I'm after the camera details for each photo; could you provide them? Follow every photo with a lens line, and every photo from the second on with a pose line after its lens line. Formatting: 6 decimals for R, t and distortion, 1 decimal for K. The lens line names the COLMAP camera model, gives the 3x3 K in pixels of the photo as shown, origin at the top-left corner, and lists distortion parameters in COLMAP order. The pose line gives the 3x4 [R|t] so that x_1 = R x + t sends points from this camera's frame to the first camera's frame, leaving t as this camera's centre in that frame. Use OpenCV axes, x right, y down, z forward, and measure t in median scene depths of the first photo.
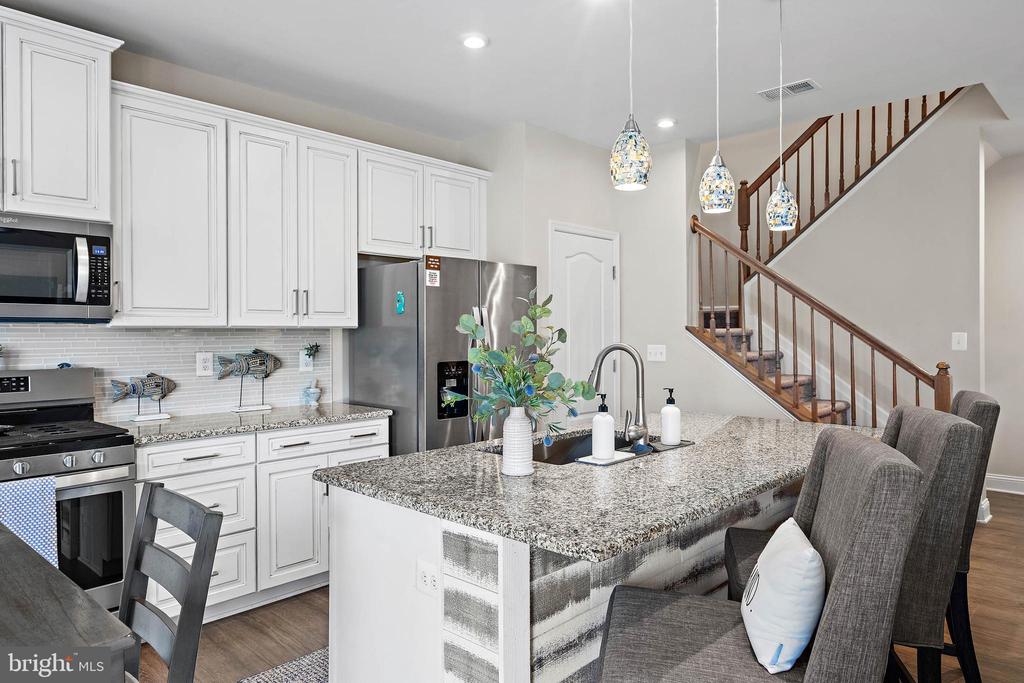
lens RADIAL K [[691.6, 0, 529.2], [0, 691.6, 329.7], [0, 0, 1]] dist [0.032972, 0.002549]
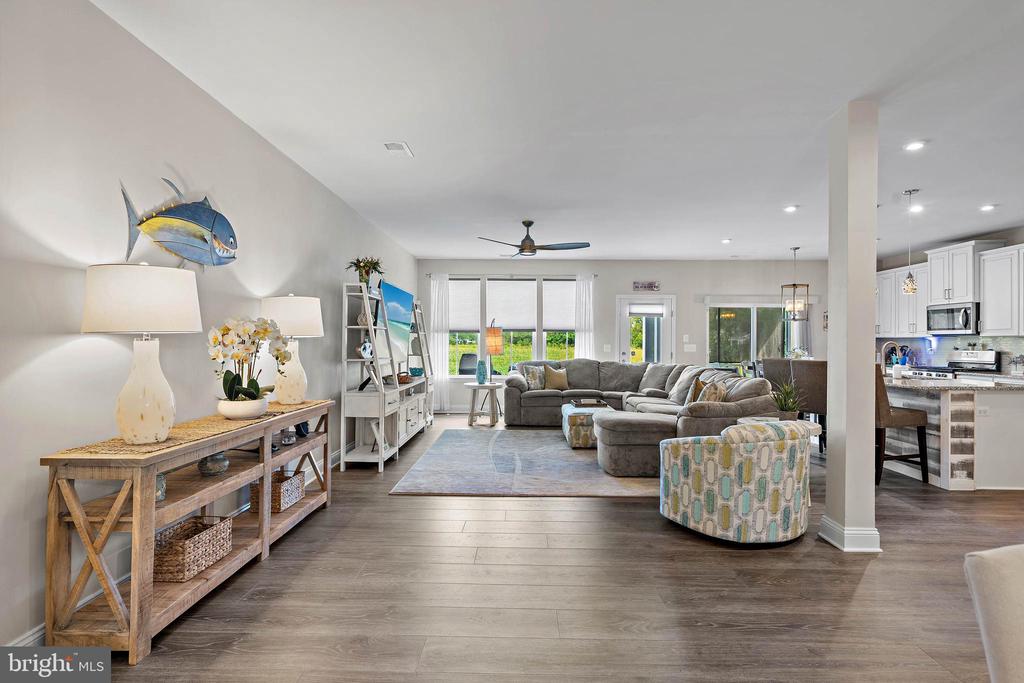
lens RADIAL K [[513.7, 0, 512.4], [0, 513.7, 342.1], [0, 0, 1]] dist [0.004243, 0.001512]
pose [[-0.752233, 0.004274, -0.658884, 1.926248], [0.006564, 0.999978, -0.001007, 0.006434], [0.658865, -0.005082, -0.752244, 1.120709]]
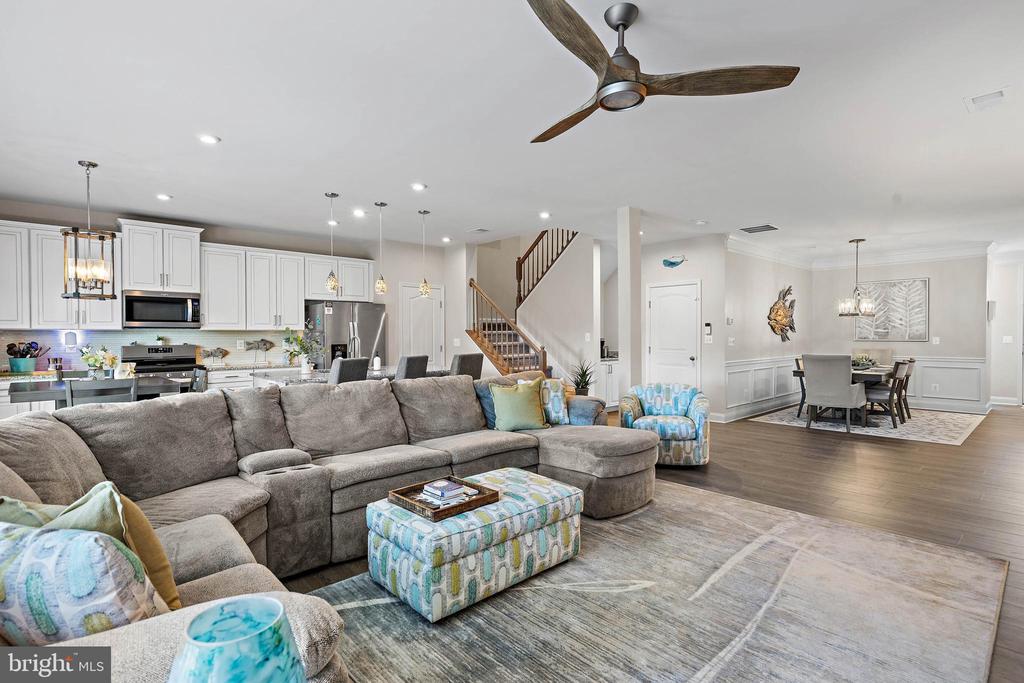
lens RADIAL K [[504.5, 0, 512.2], [0, 504.5, 339.5], [0, 0, 1]] dist [0.002981, -0.000019]
pose [[0.996592, 0.004147, -0.082389, 0.677106], [-0.002593, 0.999817, 0.018953, -0.007482], [0.082452, -0.018675, 0.996420, -0.759550]]
